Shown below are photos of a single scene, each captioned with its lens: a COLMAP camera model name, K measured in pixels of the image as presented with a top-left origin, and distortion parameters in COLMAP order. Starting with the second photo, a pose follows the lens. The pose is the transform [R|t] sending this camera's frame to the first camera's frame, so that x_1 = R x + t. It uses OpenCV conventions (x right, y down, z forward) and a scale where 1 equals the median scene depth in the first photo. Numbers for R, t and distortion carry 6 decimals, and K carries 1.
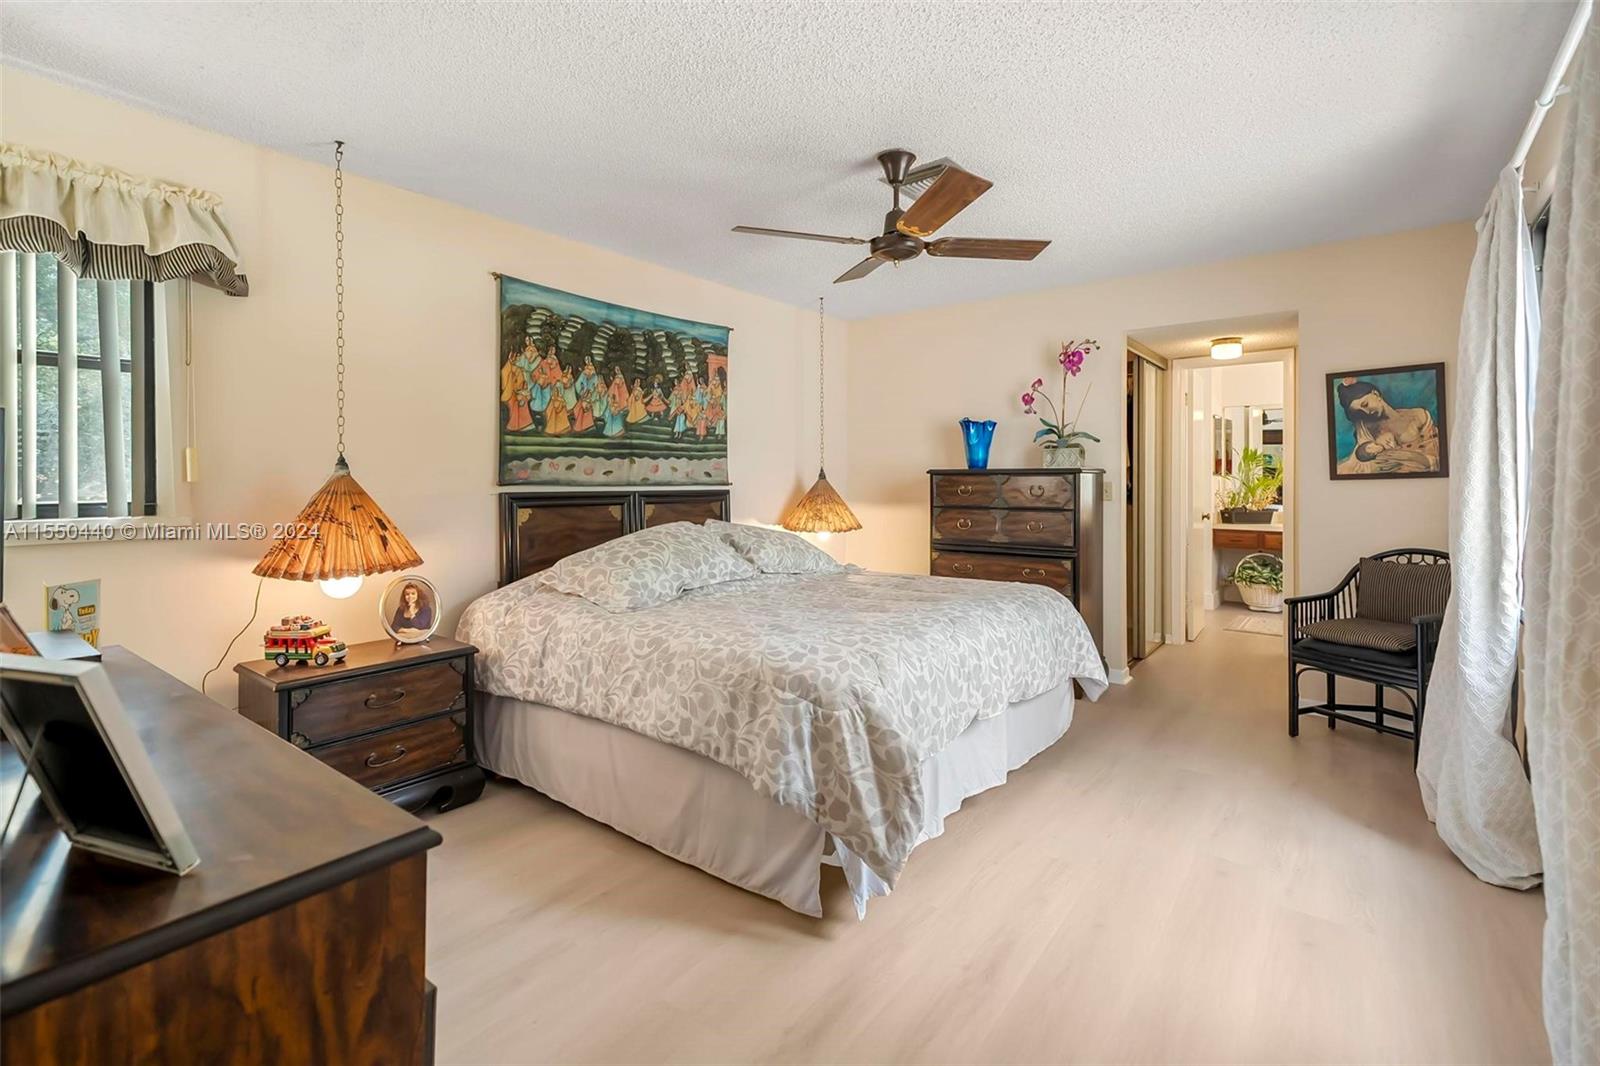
lens RADIAL K [[732.7, 0, 824.0], [0, 732.7, 479.0], [0, 0, 1]] dist [0.020266, 0.001800]
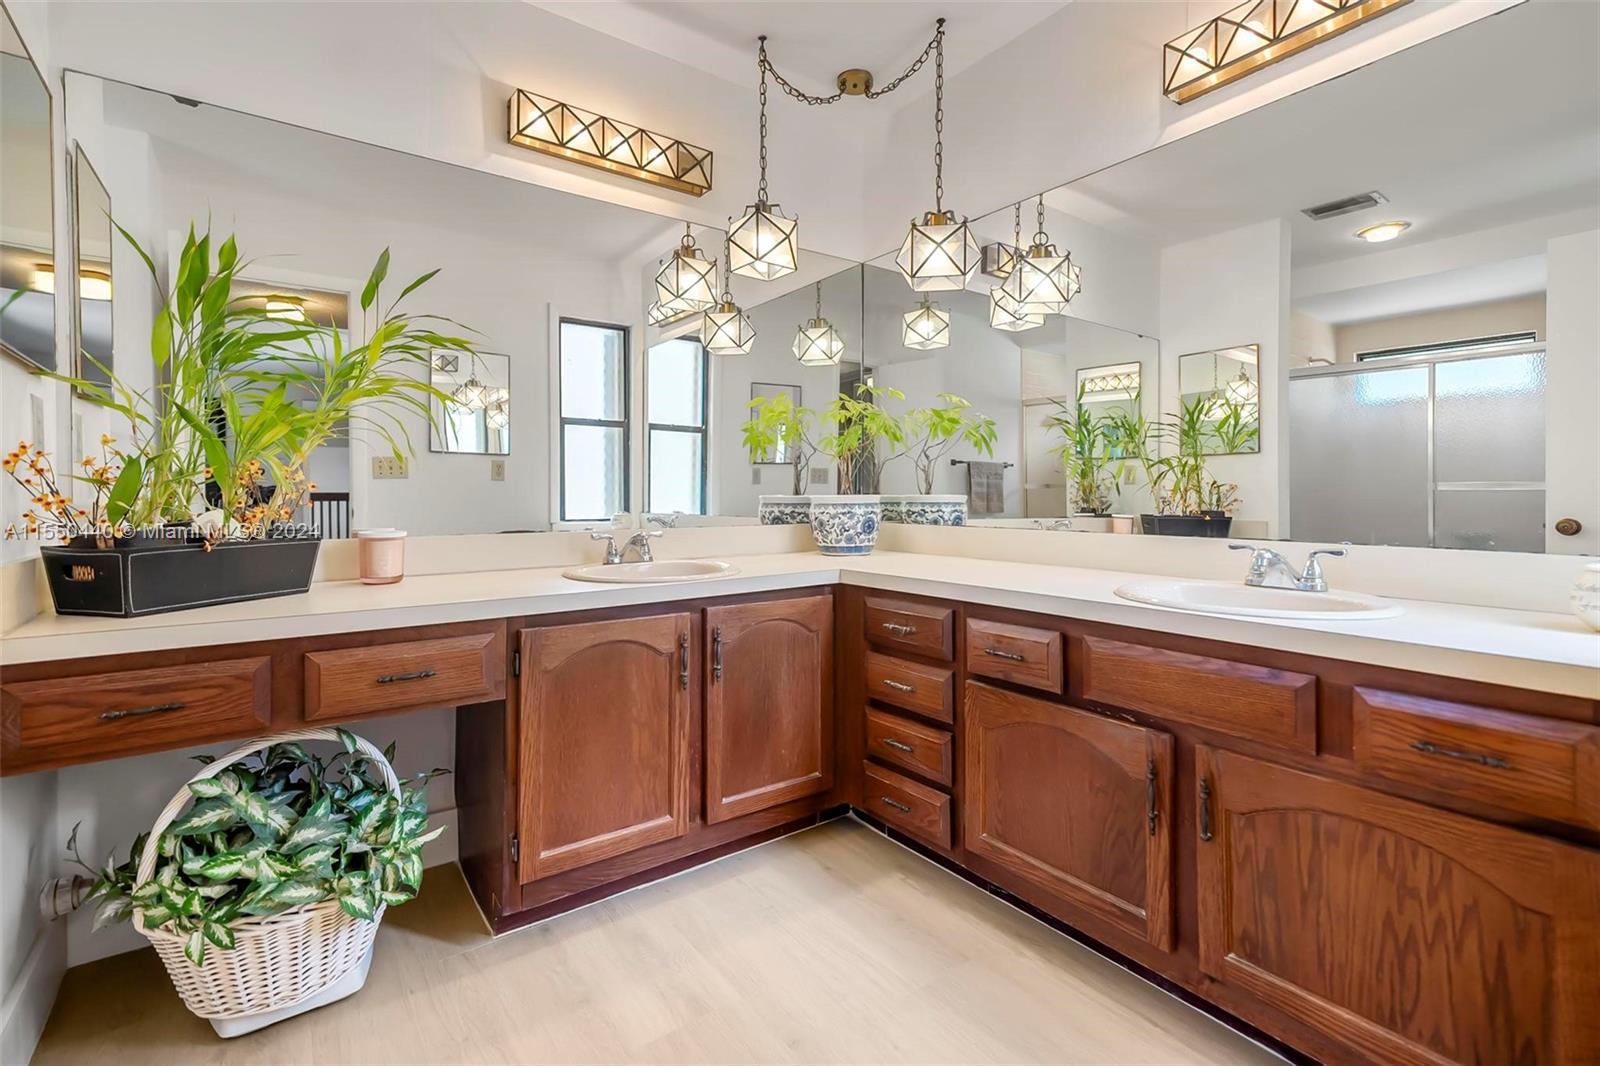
lens RADIAL K [[732.7, 0, 800.8], [0, 732.7, 522.4], [0, 0, 1]] dist [0.020266, 0.001800]
pose [[0.267745, -0.006253, 0.963469, 0.427929], [0.004224, 0.999977, 0.005316, 0.037577], [-0.963480, 0.002646, 0.267766, 0.799660]]
